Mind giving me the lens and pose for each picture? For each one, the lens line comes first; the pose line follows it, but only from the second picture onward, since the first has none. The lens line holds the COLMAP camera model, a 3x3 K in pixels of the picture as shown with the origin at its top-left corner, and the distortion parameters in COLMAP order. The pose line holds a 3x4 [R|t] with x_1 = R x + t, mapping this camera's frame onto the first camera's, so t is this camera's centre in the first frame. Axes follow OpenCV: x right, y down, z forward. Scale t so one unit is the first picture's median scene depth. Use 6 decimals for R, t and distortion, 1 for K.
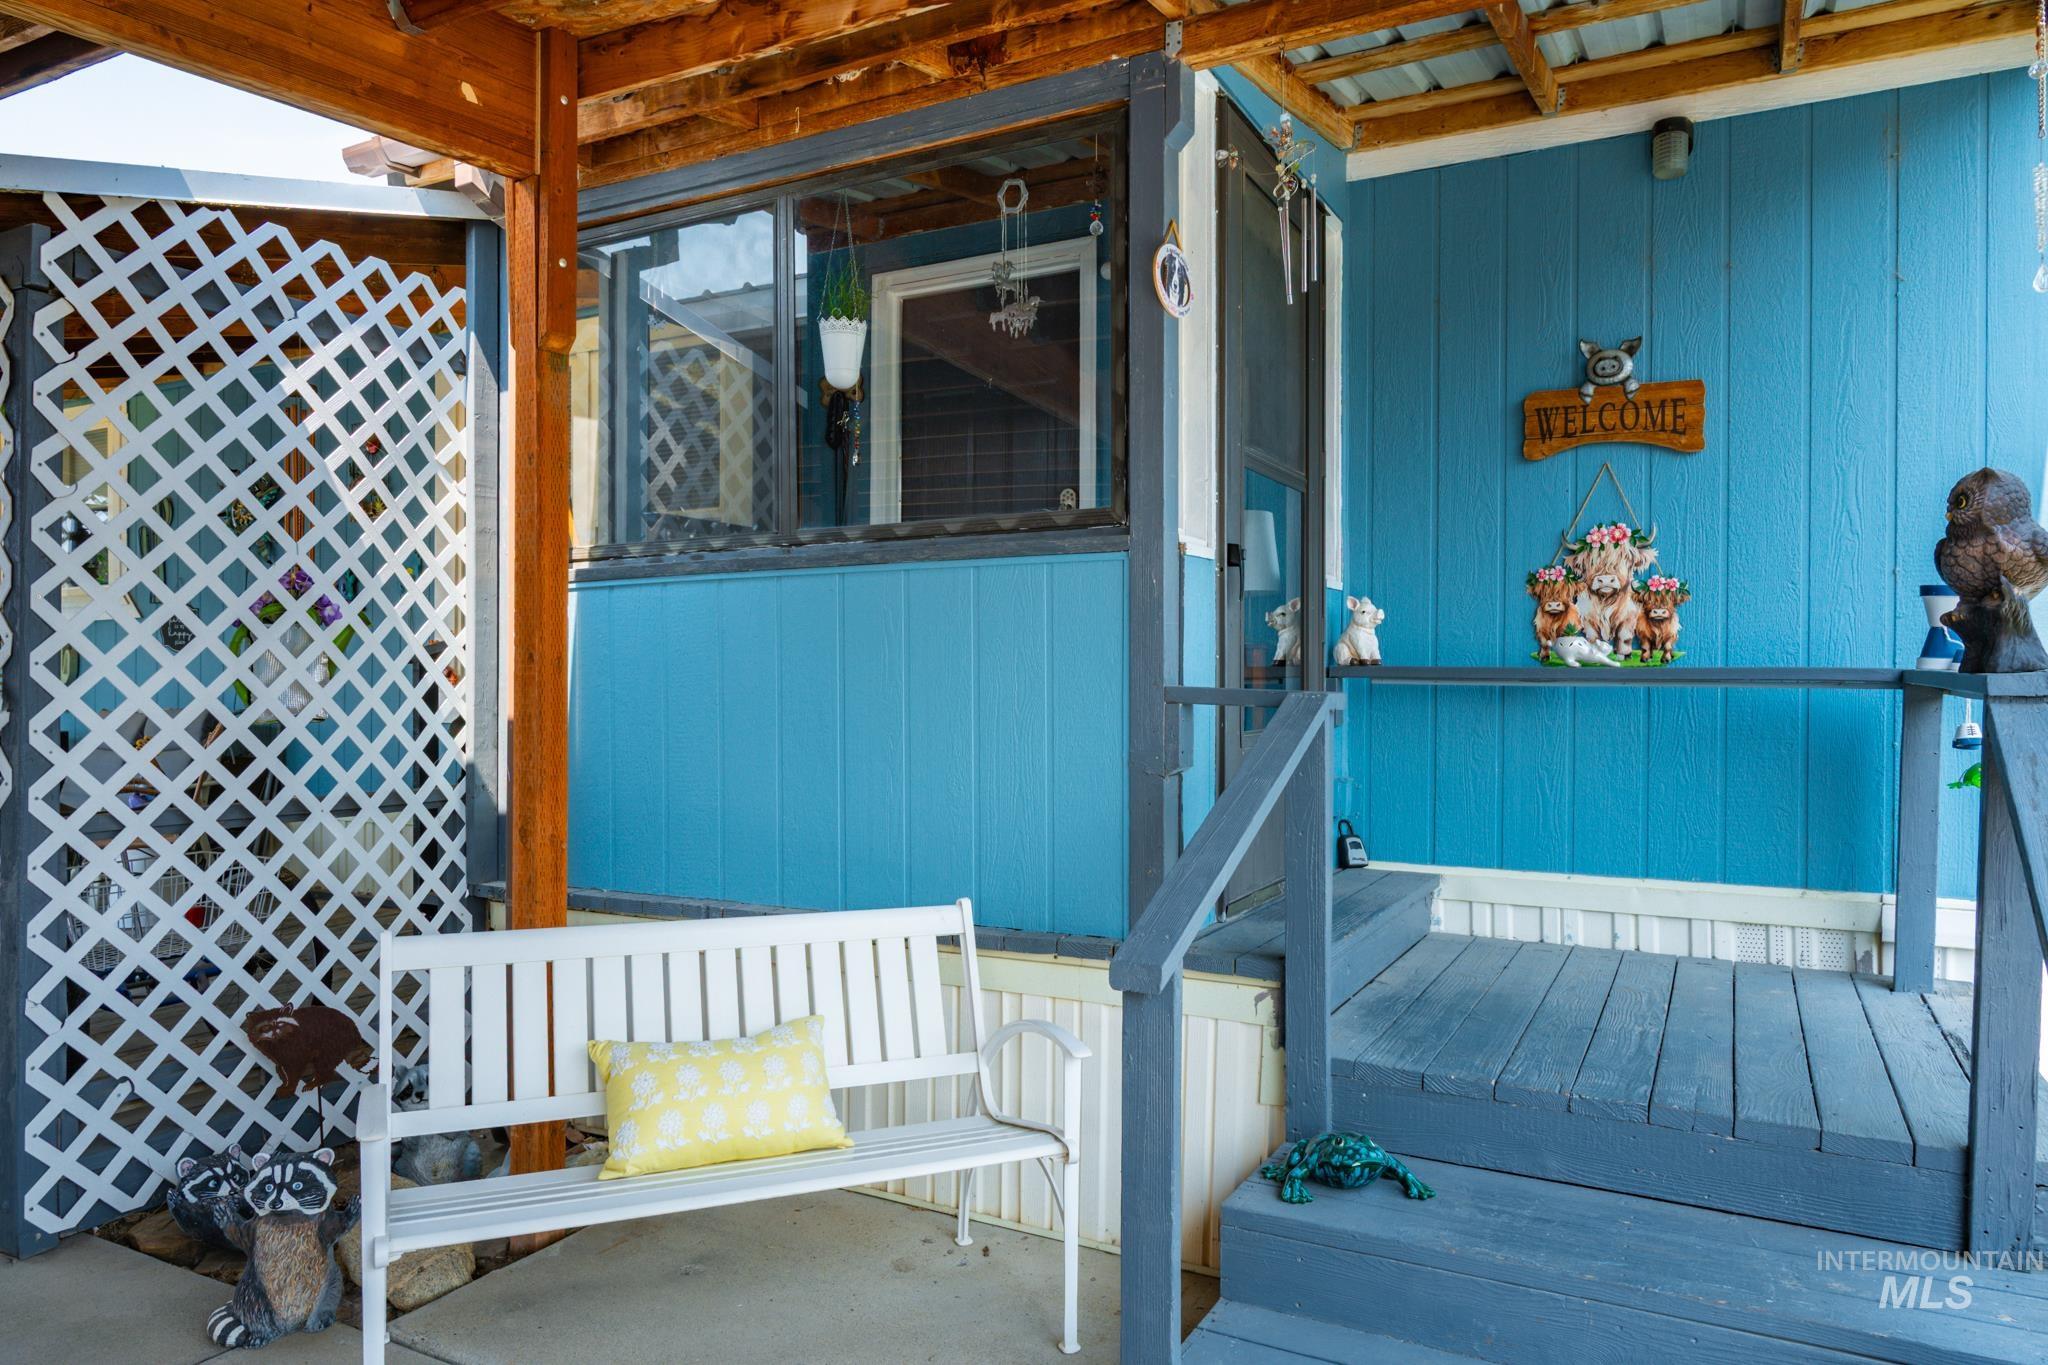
lens RADIAL K [[1382.0, 0, 1024.0], [0, 1382.0, 682.5], [0, 0, 1]] dist [0.013561, 0.002052]
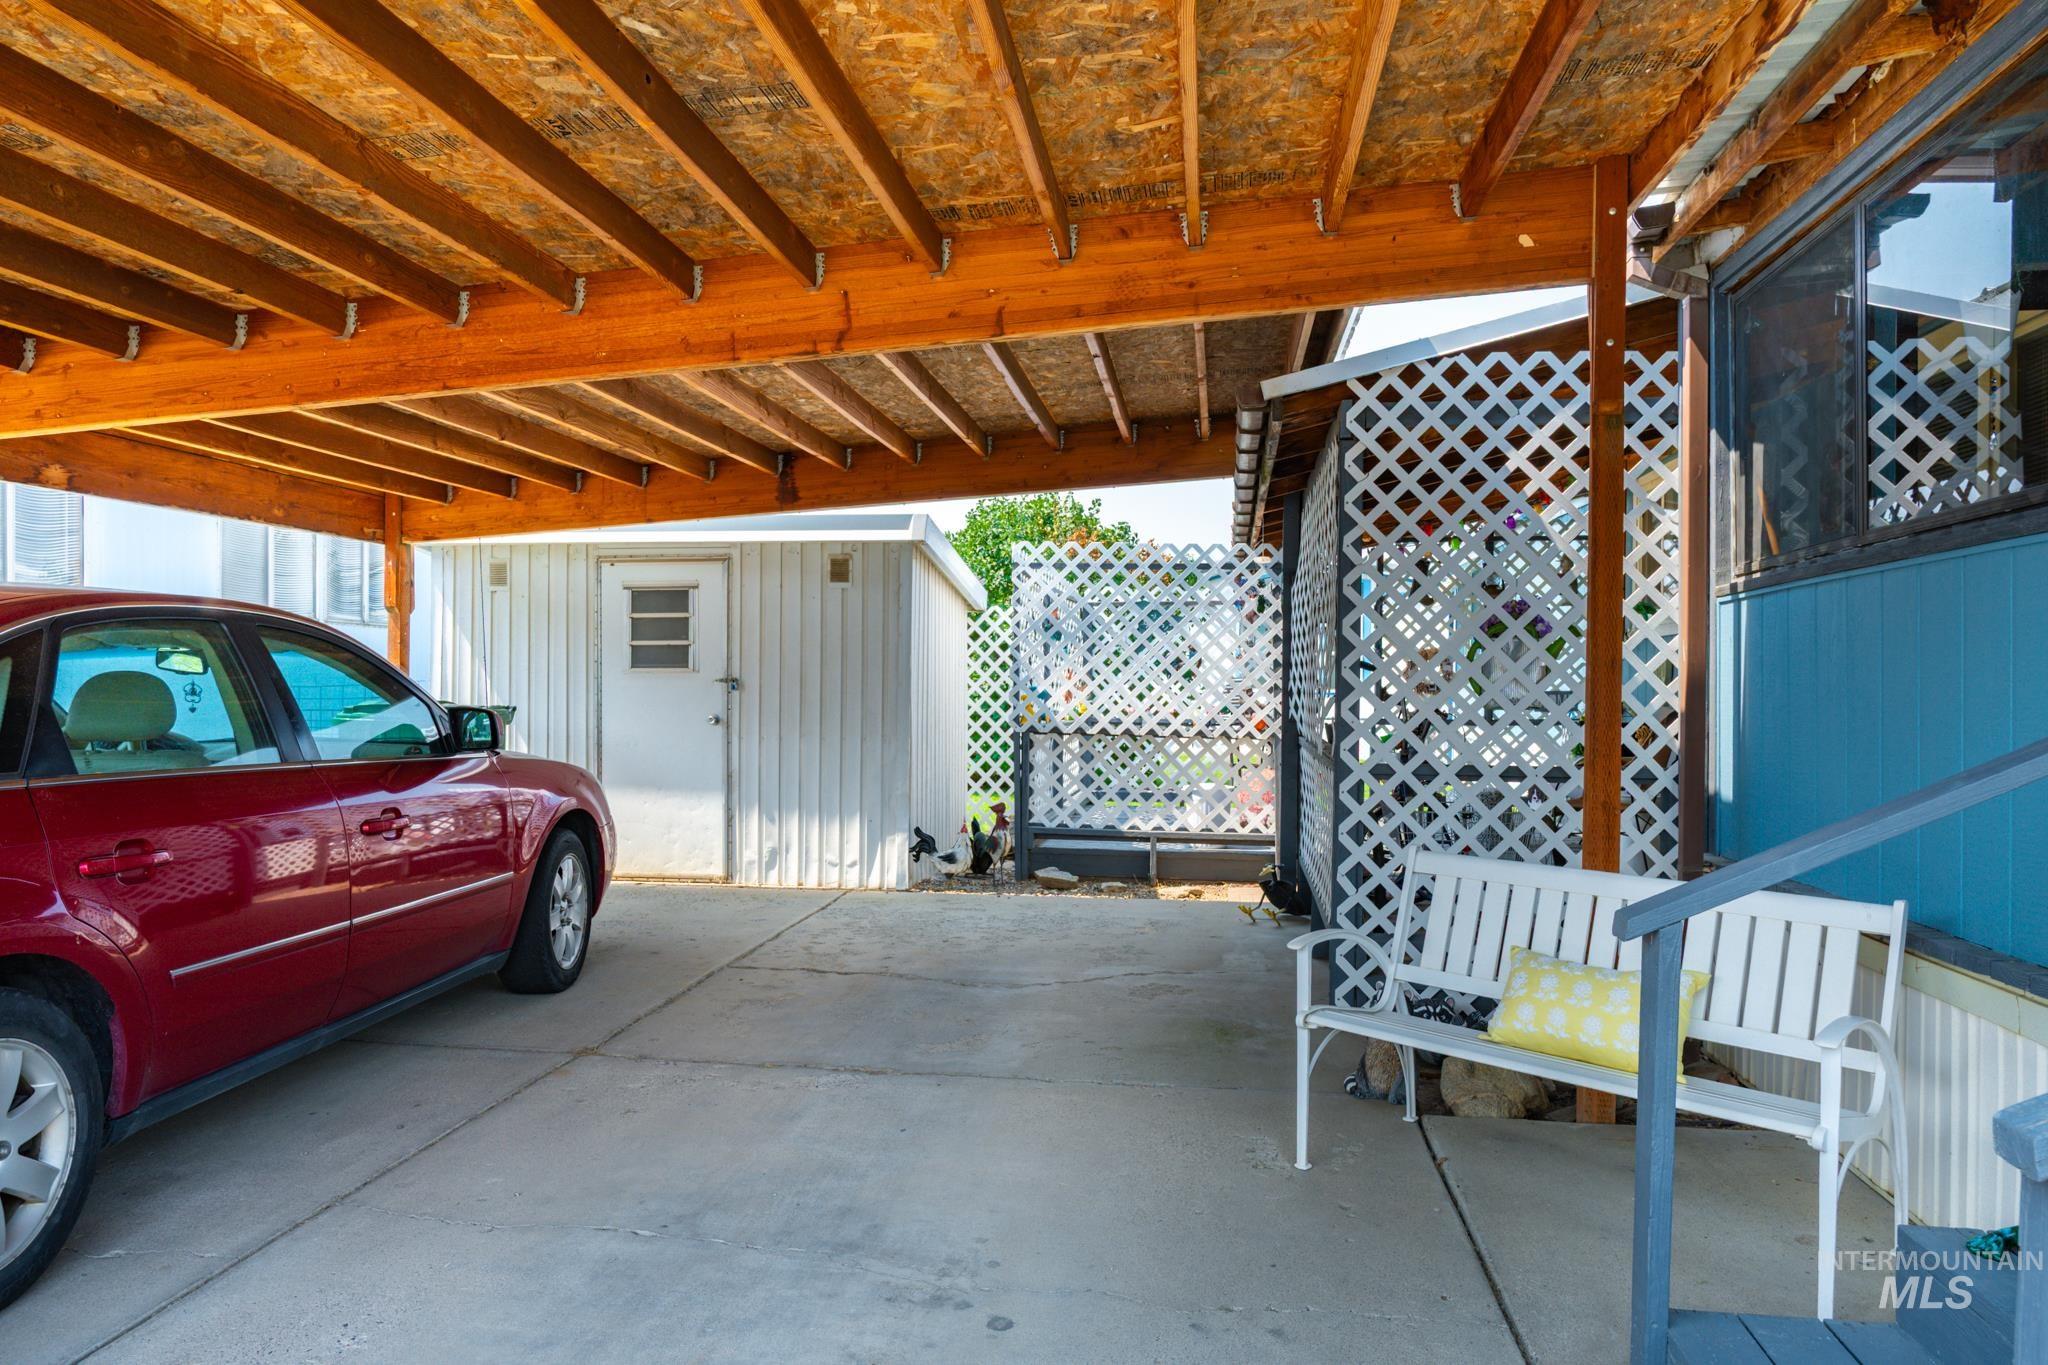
lens RADIAL K [[1382.0, 0, 1024.0], [0, 1382.0, 682.5], [0, 0, 1]] dist [0.013561, 0.002052]
pose [[0.349305, 0.002077, -0.937007, 0.634590], [-0.005979, 0.999982, -0.000012, 0.005612], [0.936990, 0.005606, 0.349311, 0.072005]]
